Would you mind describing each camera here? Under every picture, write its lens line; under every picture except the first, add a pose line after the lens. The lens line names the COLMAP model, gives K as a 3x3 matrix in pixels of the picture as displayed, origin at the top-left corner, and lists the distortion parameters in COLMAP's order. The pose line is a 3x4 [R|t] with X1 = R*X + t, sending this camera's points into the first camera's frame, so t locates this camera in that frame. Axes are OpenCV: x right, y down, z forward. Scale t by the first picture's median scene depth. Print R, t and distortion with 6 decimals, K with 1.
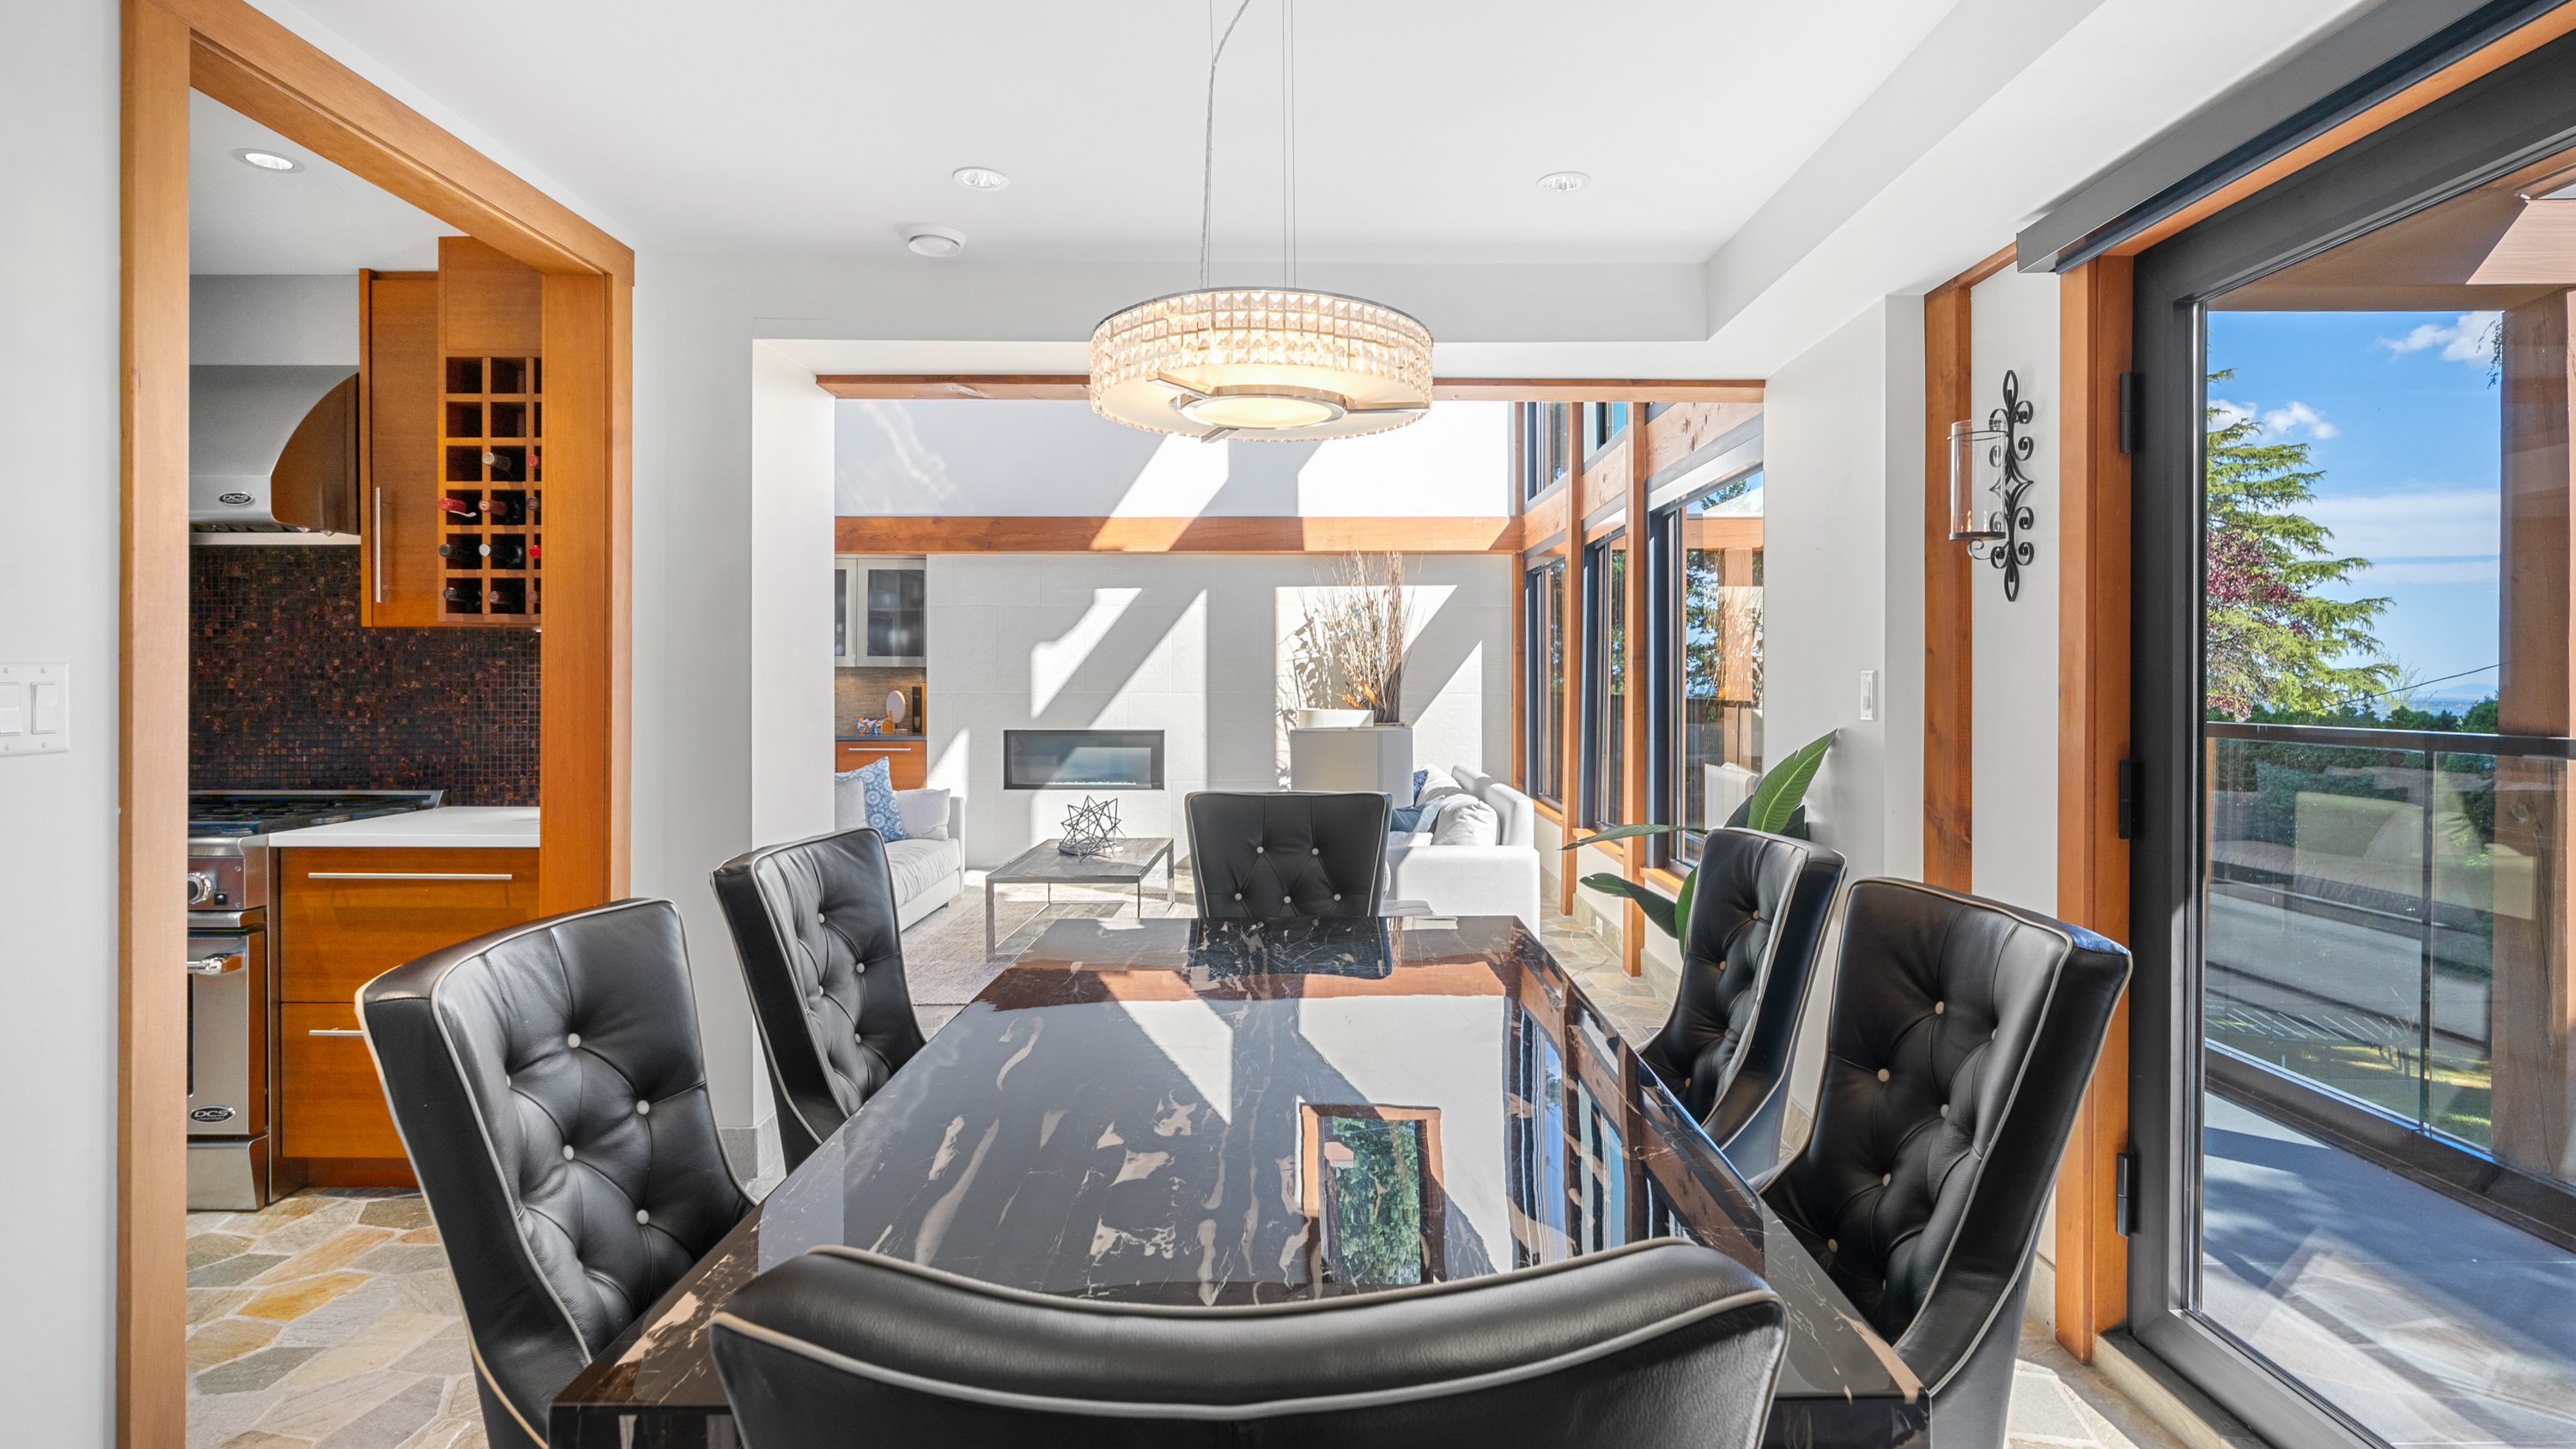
lens RADIAL K [[1255.4, 0, 1328.6], [0, 1255.4, 680.3], [0, 0, 1]] dist [0.000867, 0.000480]
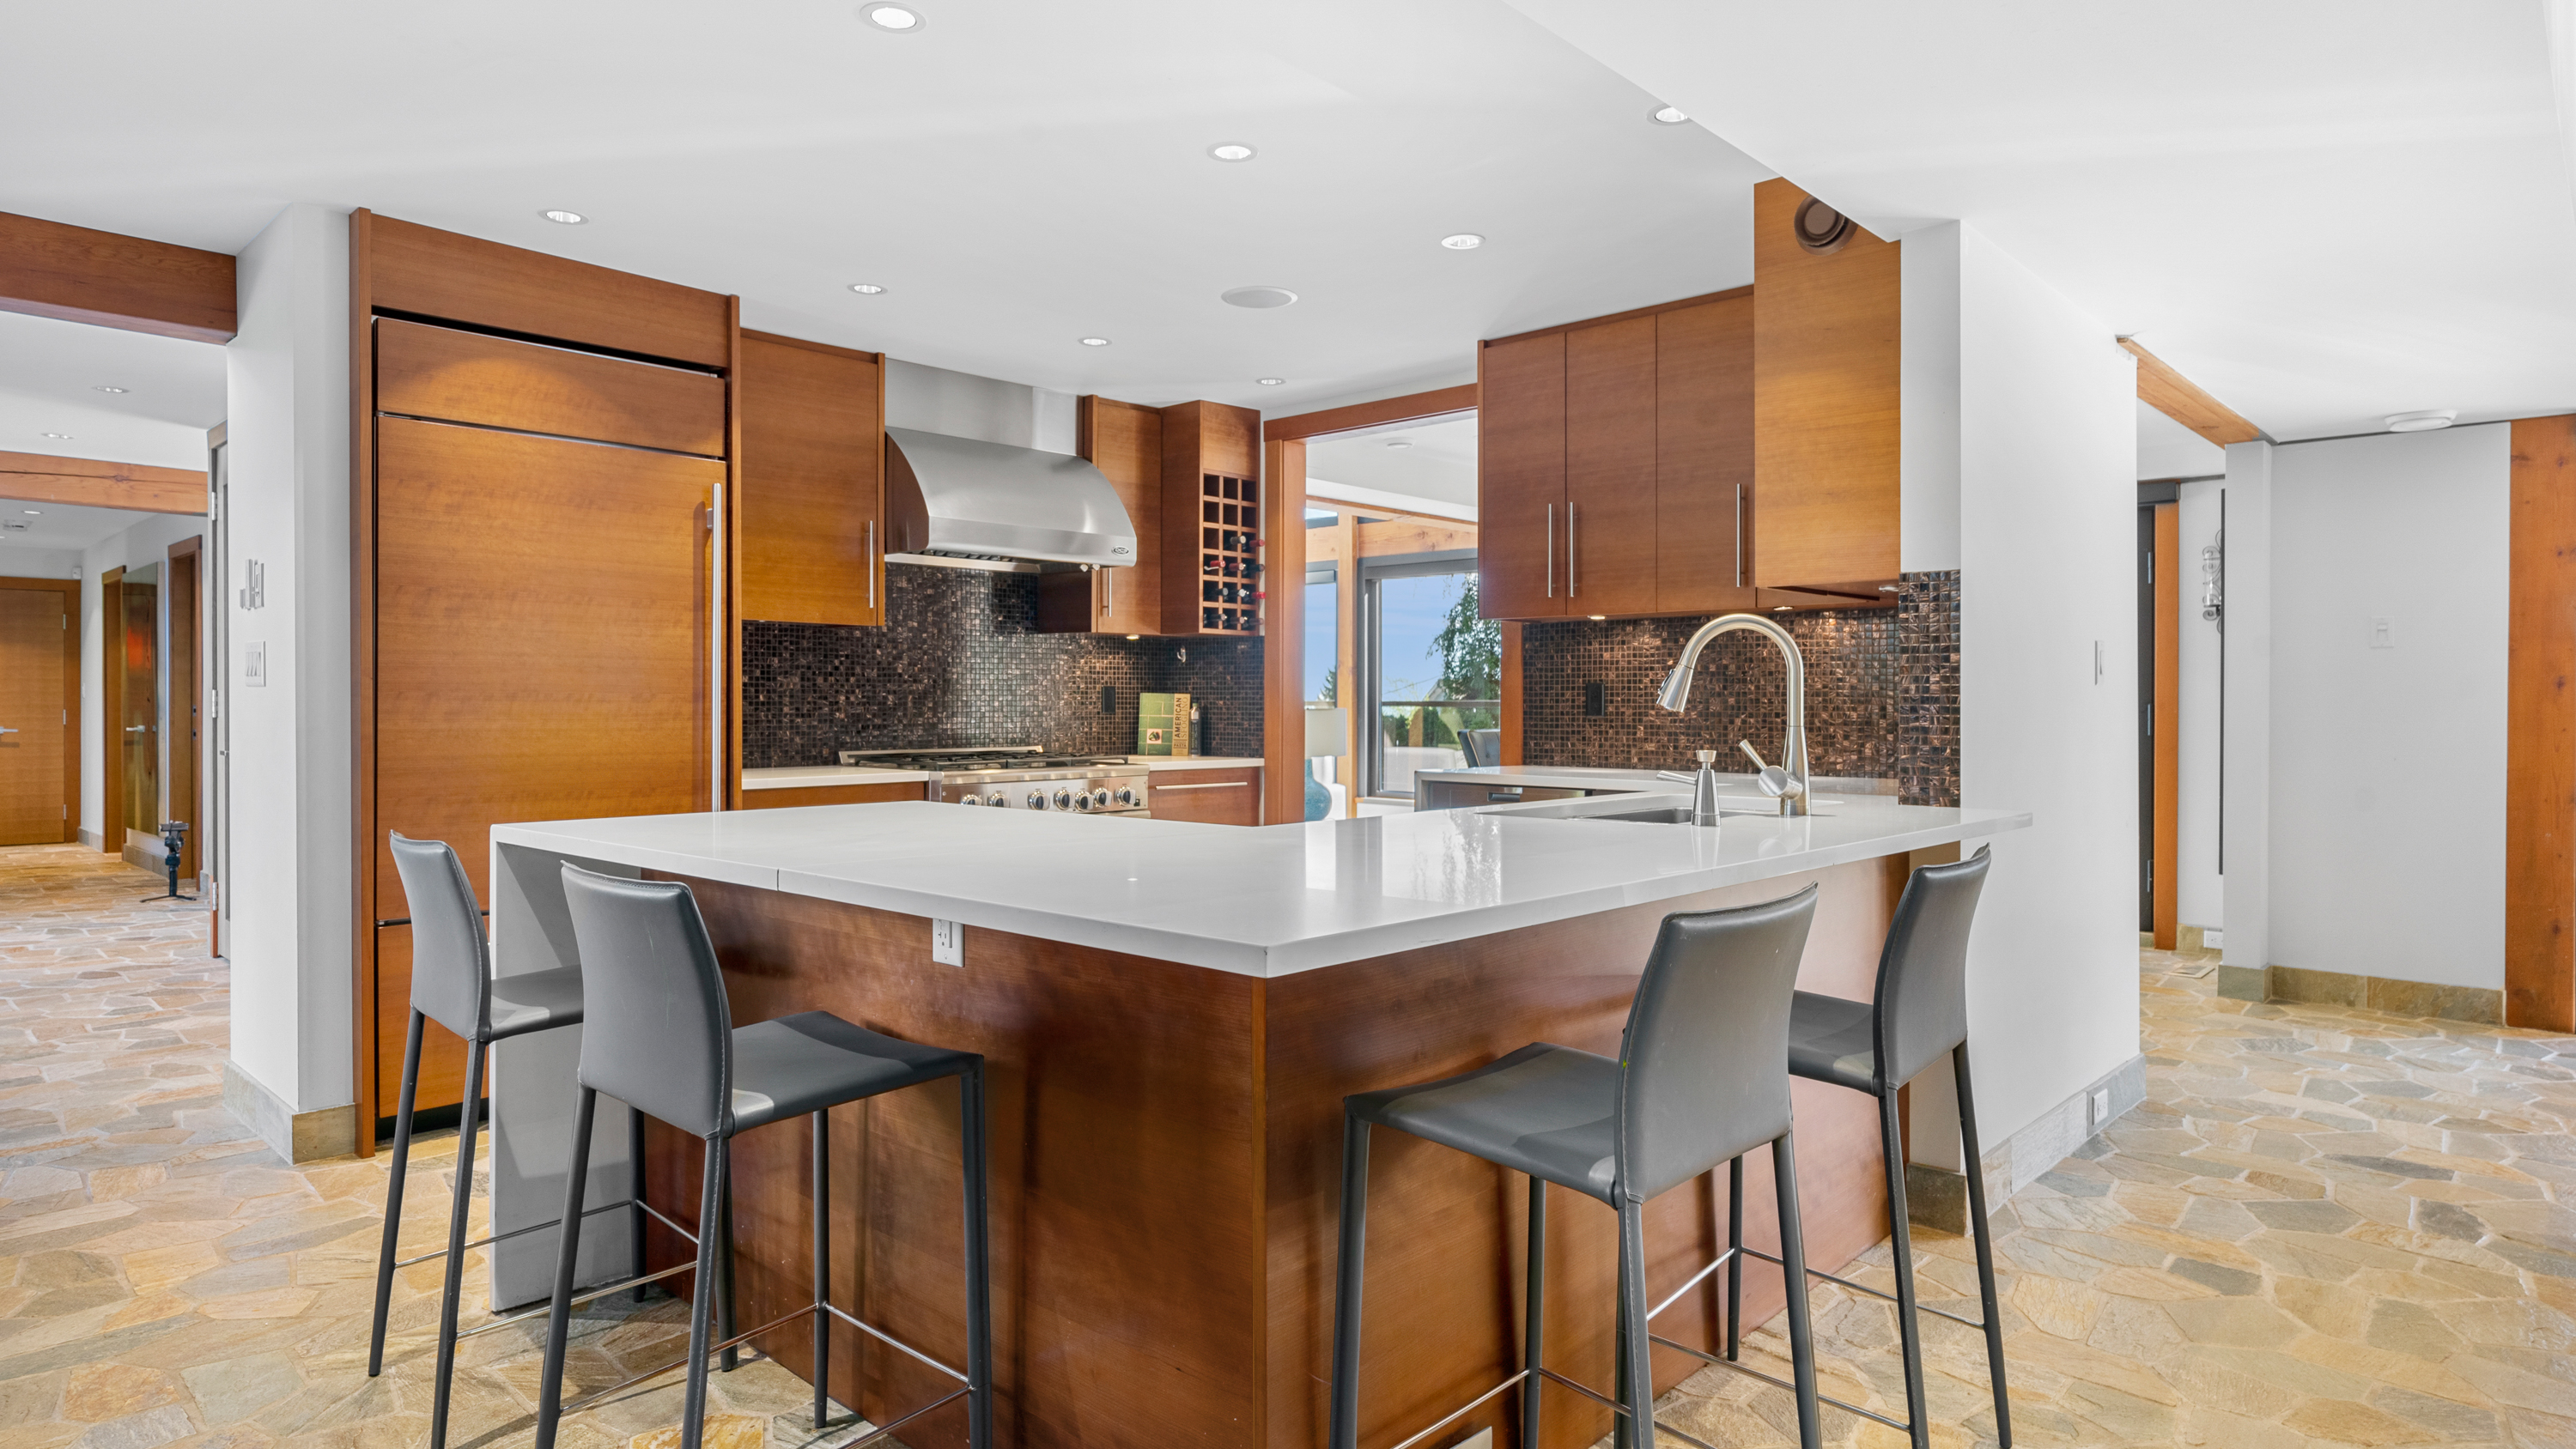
lens RADIAL K [[1442.6, 0, 1288.0], [0, 1442.6, 724.5], [0, 0, 1]] dist [0.009307, 0.001238]
pose [[0.695728, -0.011389, 0.718215, -1.673709], [0.002601, 0.999908, 0.013336, 0.041768], [-0.718300, -0.007411, 0.695694, -0.335588]]
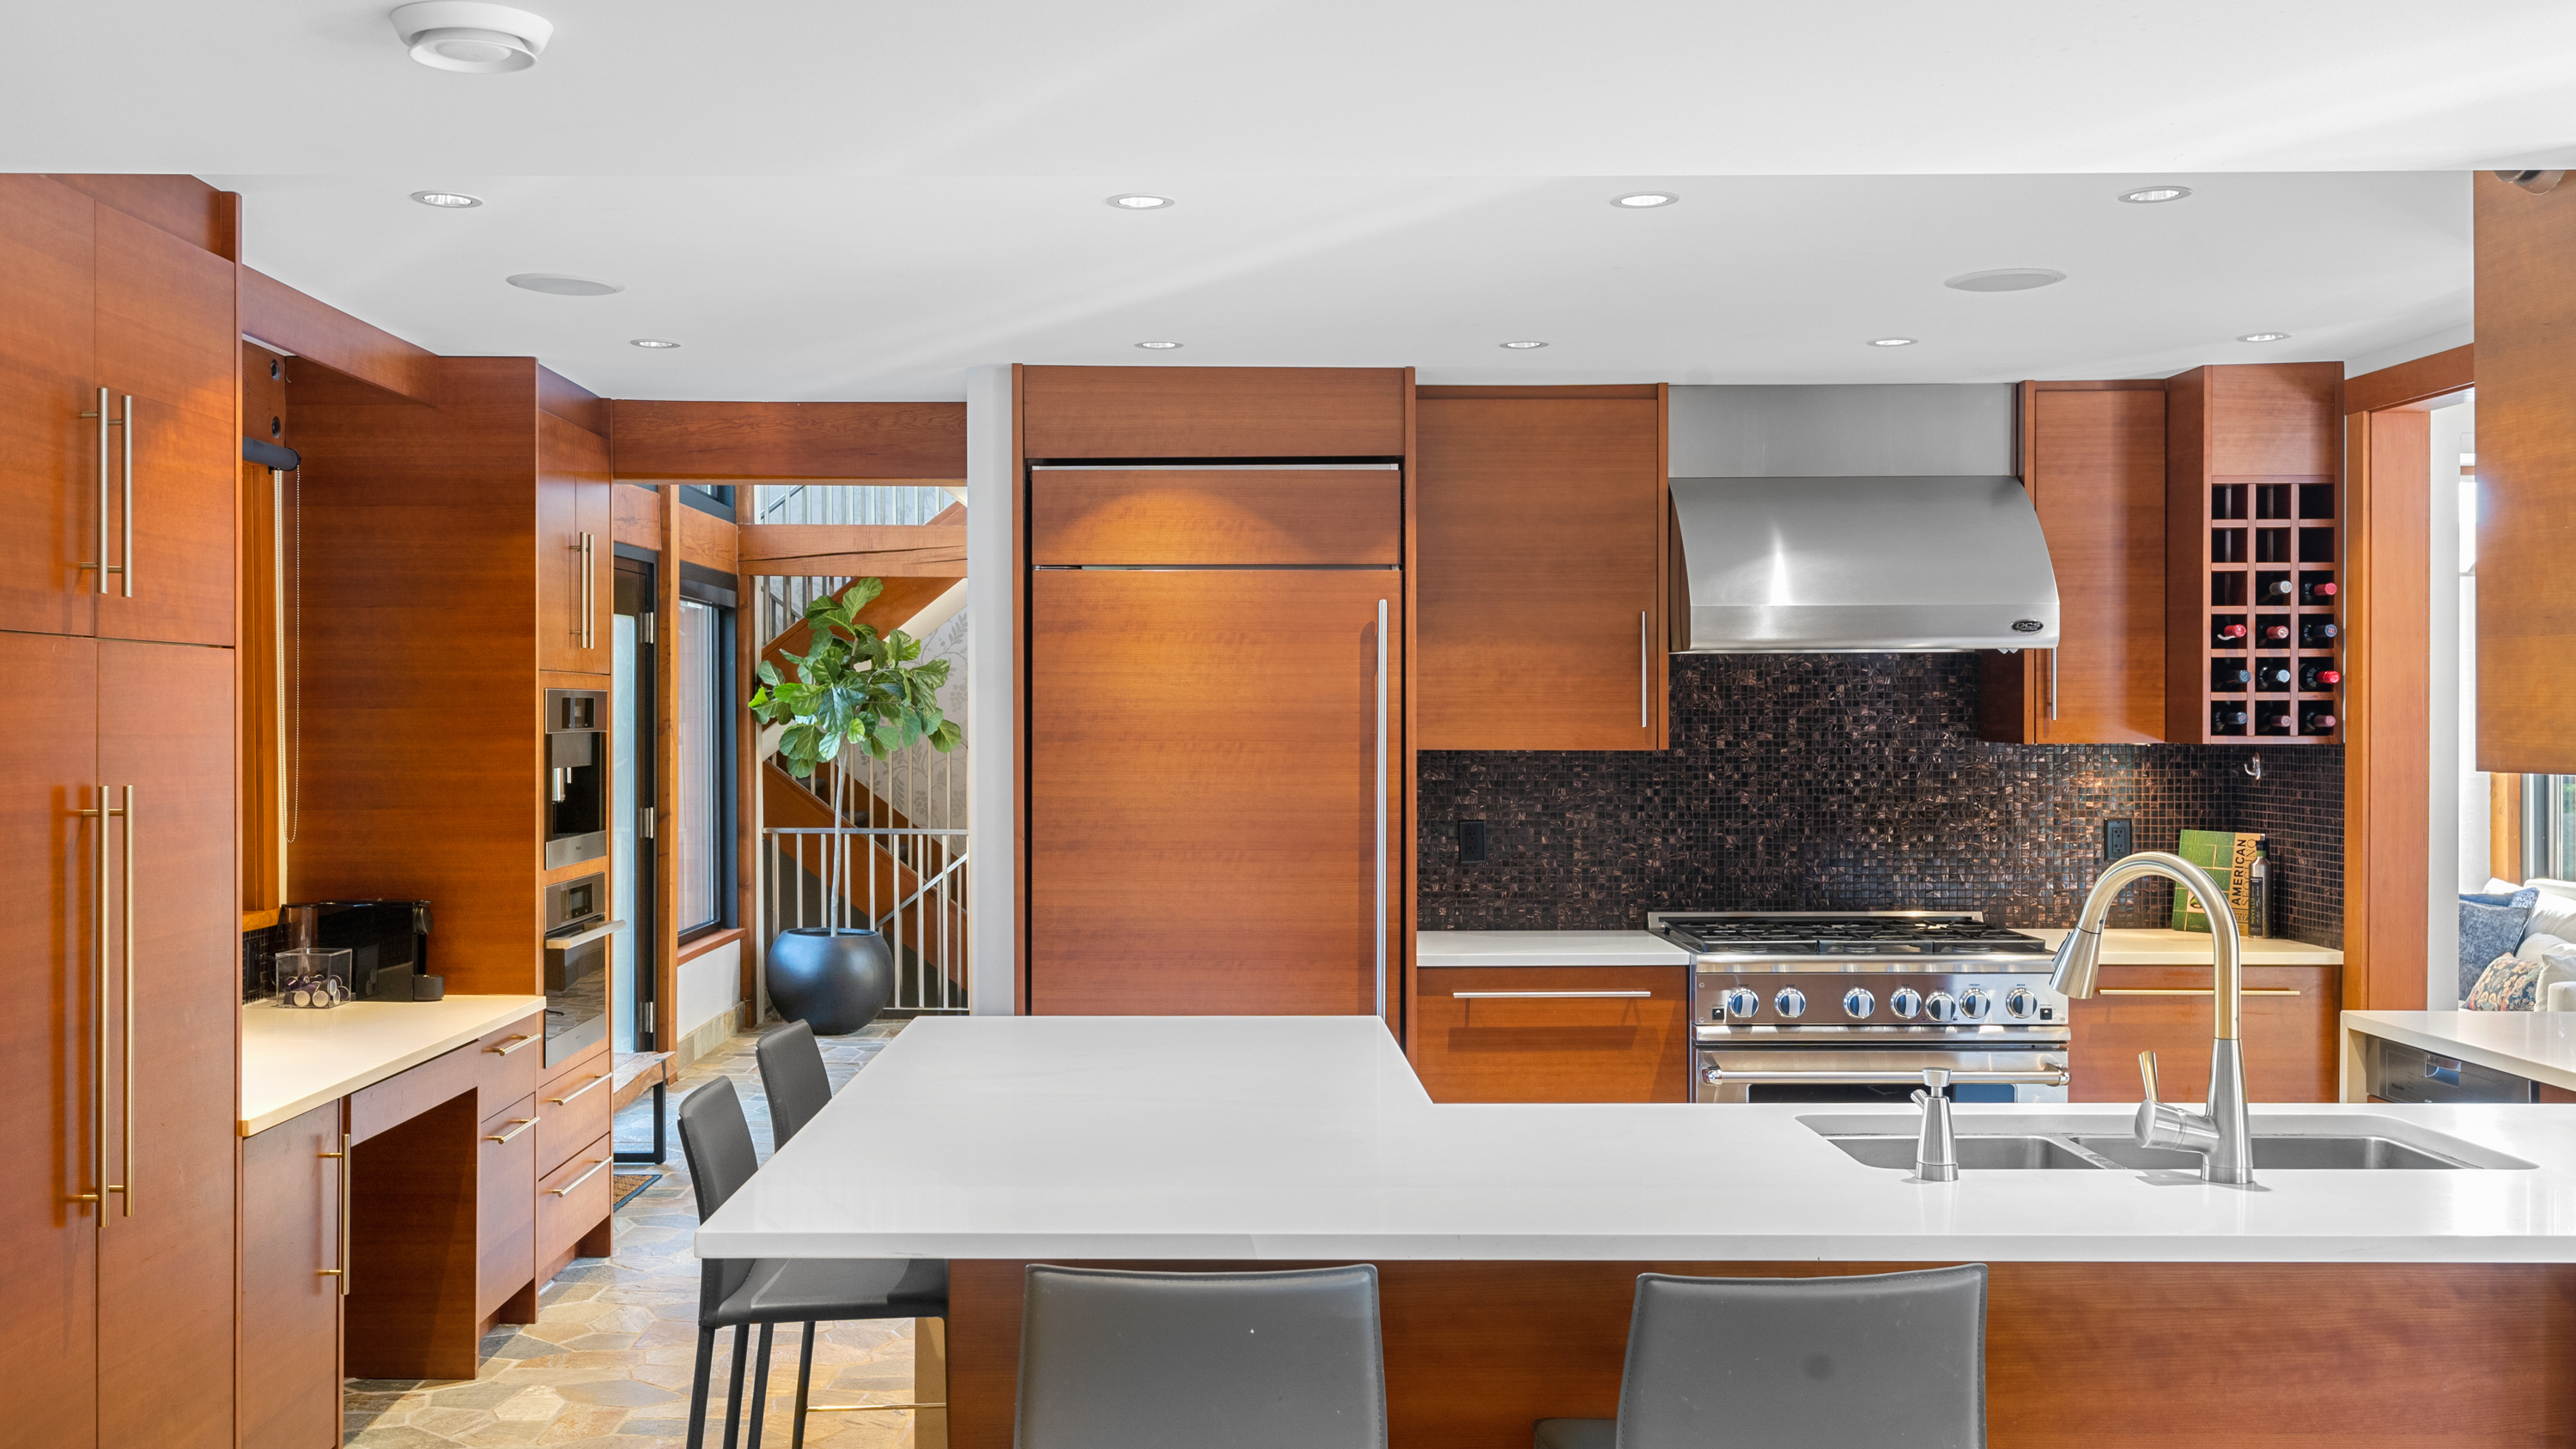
lens RADIAL K [[2397.3, 0, 1199.9], [0, 2397.3, 736.4], [0, 0, 1]] dist [0.064171, 0.006331]
pose [[0.999985, -0.005021, -0.002138, -1.277192], [0.005022, 0.999987, 0.000252, -0.046698], [0.002137, -0.000262, 0.999998, -0.802365]]
